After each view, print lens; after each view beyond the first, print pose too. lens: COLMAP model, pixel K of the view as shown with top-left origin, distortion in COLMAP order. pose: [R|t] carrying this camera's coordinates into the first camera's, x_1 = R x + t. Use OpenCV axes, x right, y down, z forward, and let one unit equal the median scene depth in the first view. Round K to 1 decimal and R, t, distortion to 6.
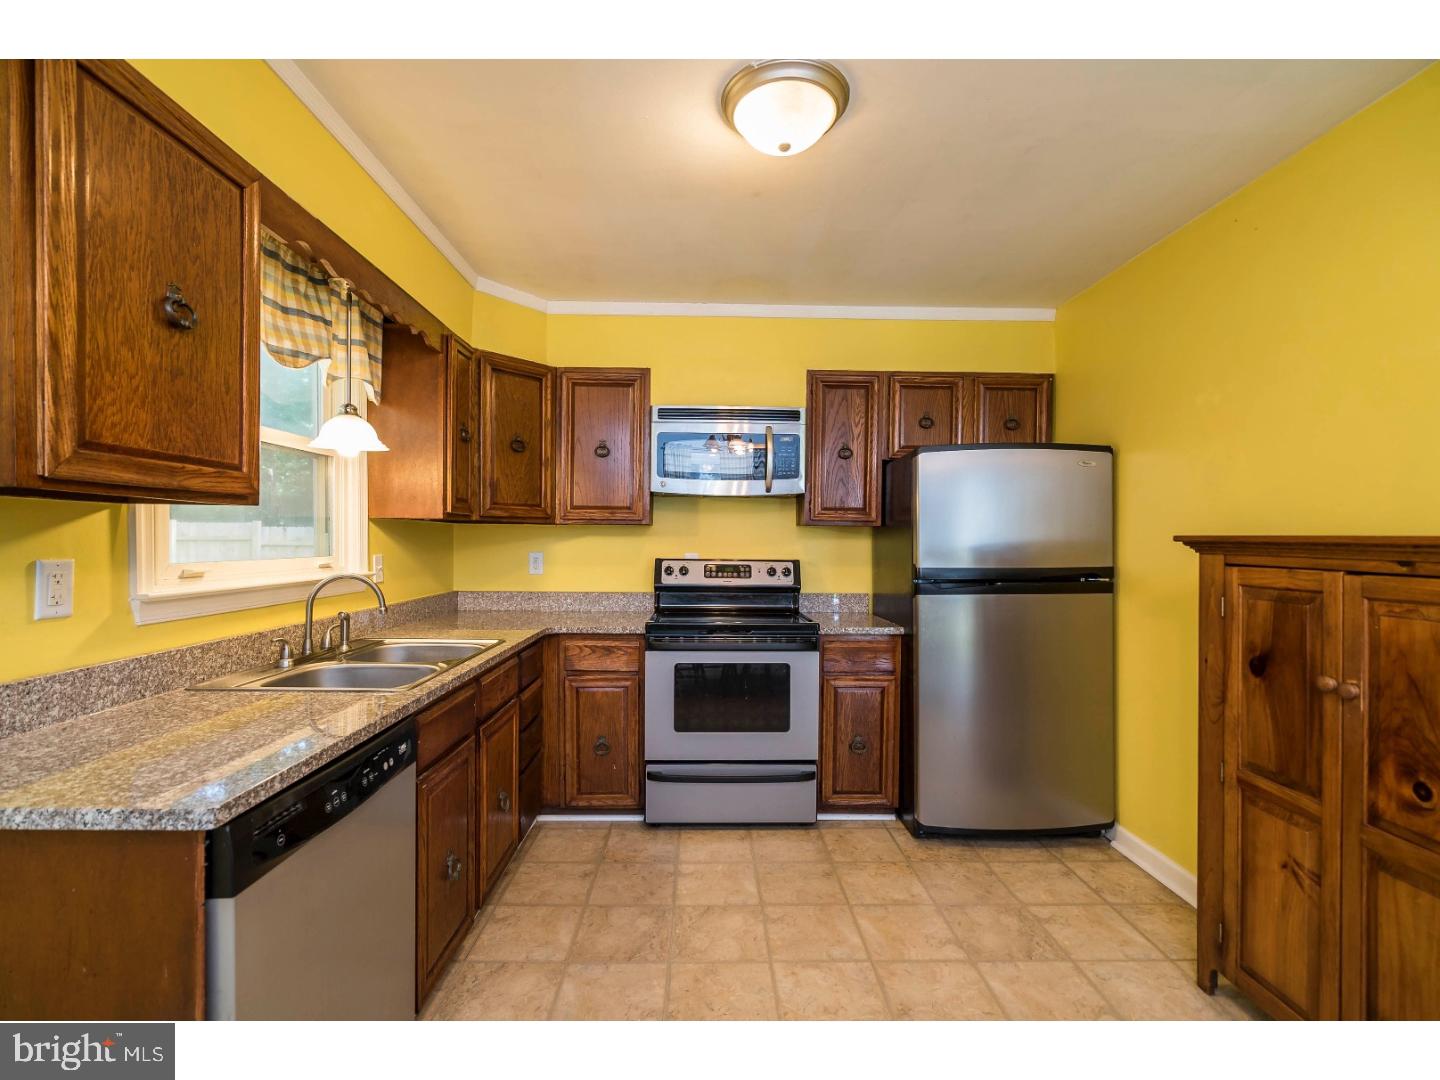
lens RADIAL K [[645.9, 0, 709.9], [0, 645.9, 548.5], [0, 0, 1]] dist [-0.003234, 0.000813]
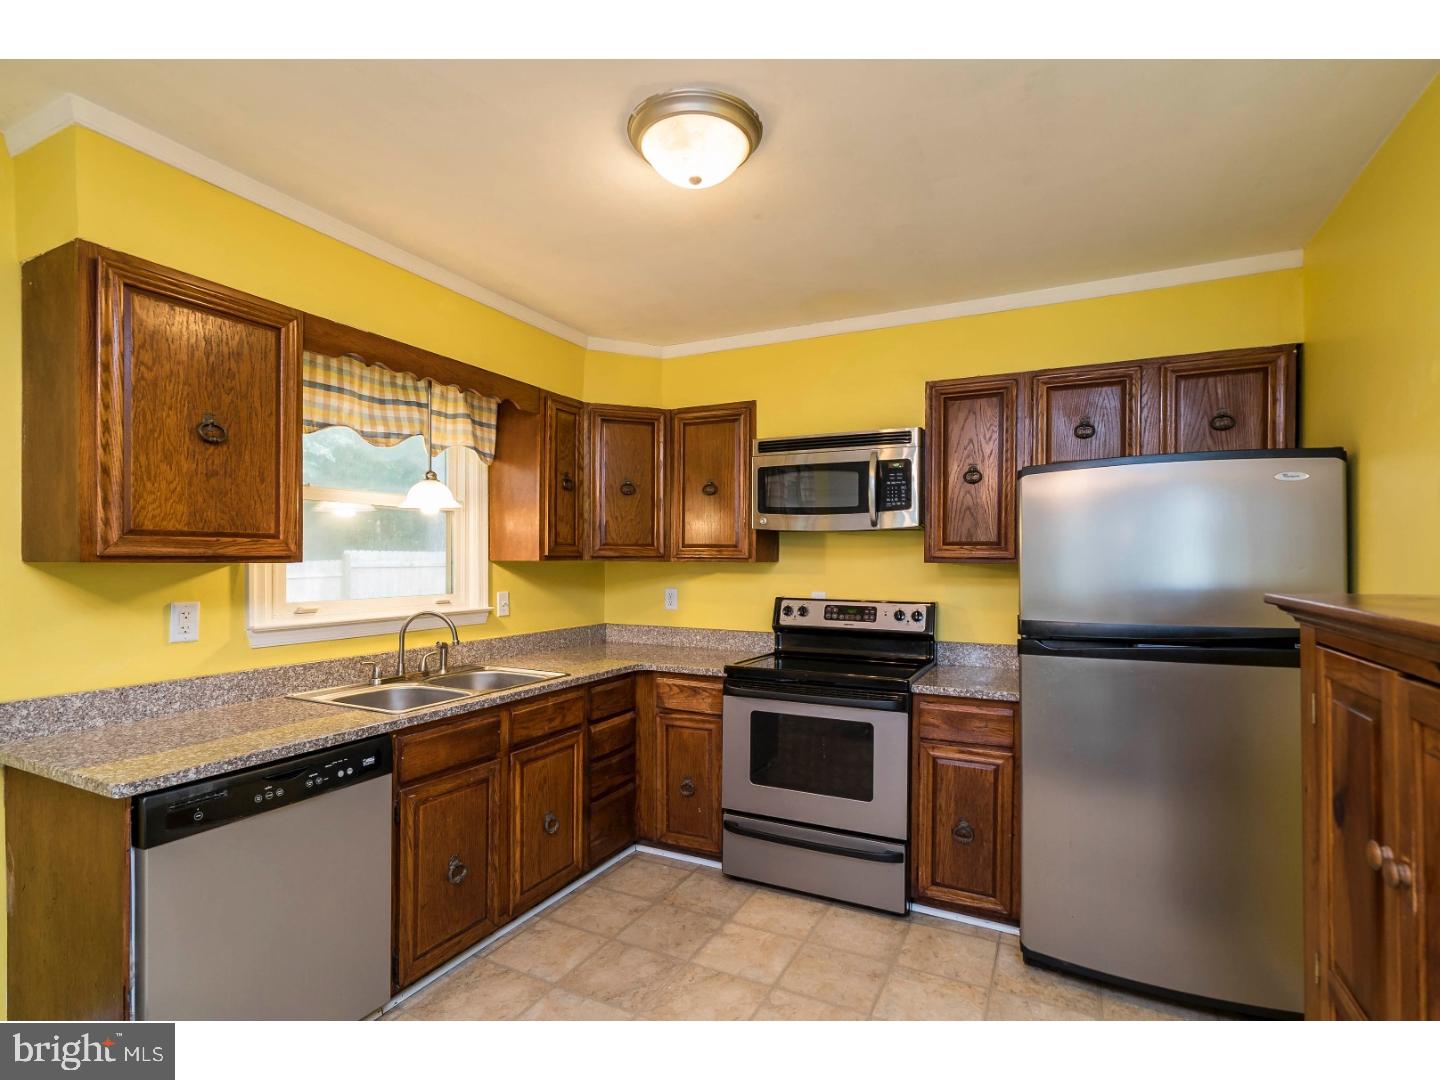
lens RADIAL K [[691.4, 0, 727.1], [0, 691.4, 559.6], [0, 0, 1]] dist [0.000282, 0.000073]
pose [[0.888695, -0.002332, -0.458493, 0.384298], [-0.004878, 0.999882, -0.014541, -0.029913], [0.458473, 0.015159, 0.888579, 0.075264]]
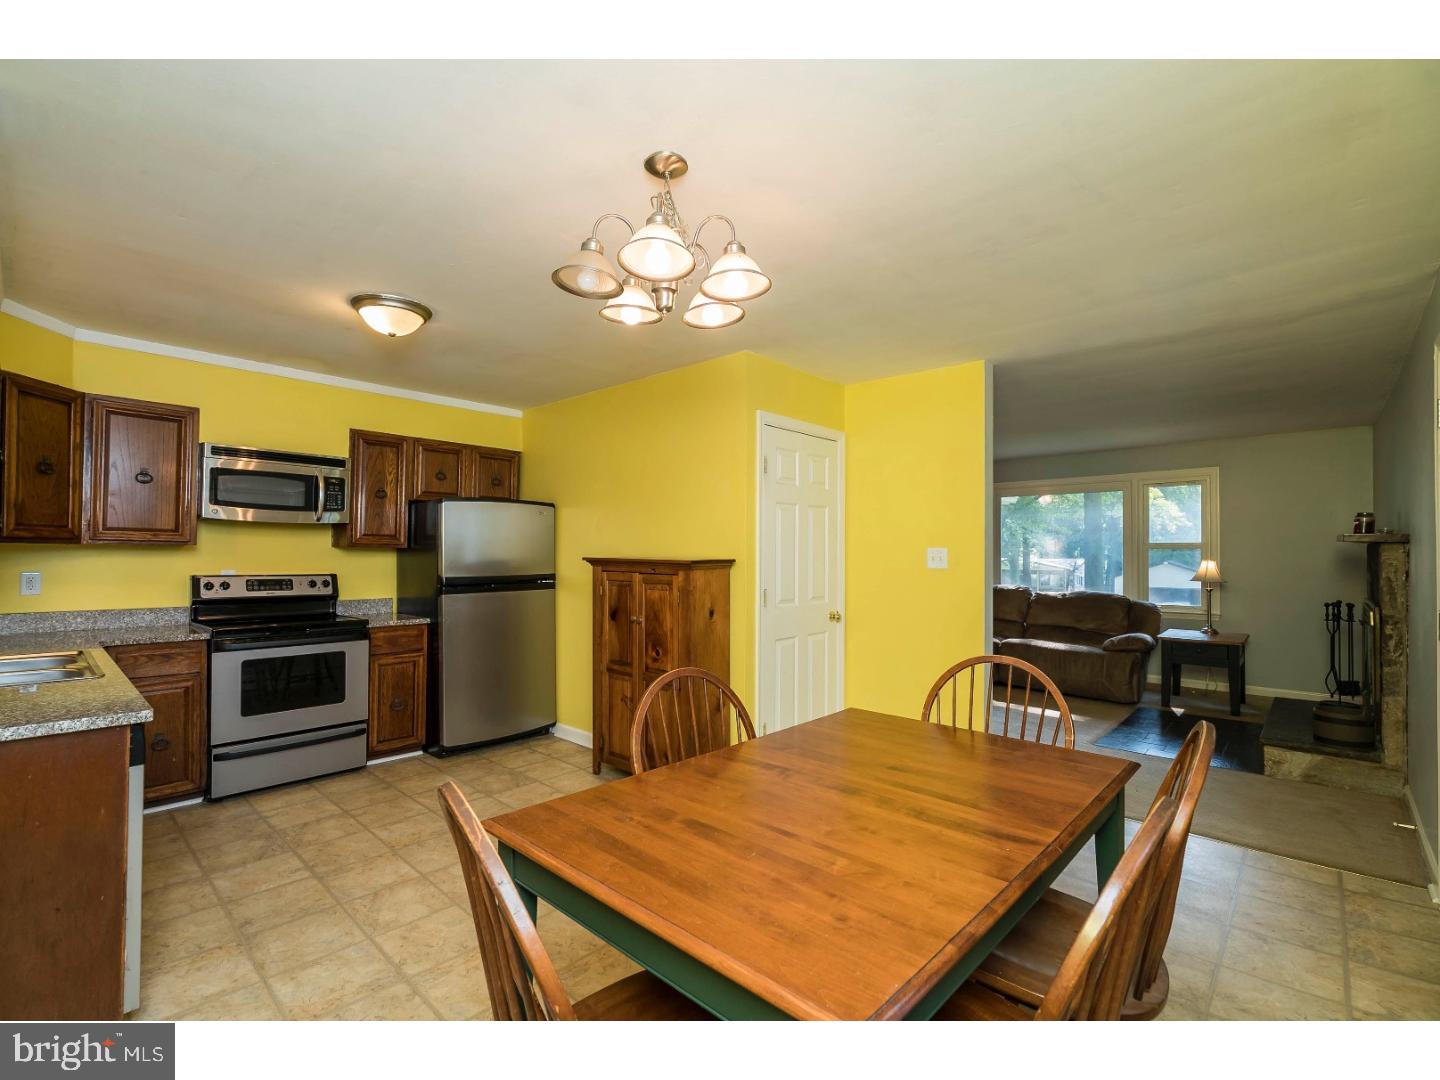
lens RADIAL K [[645.9, 0, 726.1], [0, 645.9, 548.0], [0, 0, 1]] dist [-0.003234, 0.000813]
pose [[0.676705, 0.006030, 0.736230, -0.335751], [0.006470, 0.999879, -0.014136, -0.012056], [-0.736226, 0.014329, 0.676584, -0.503912]]
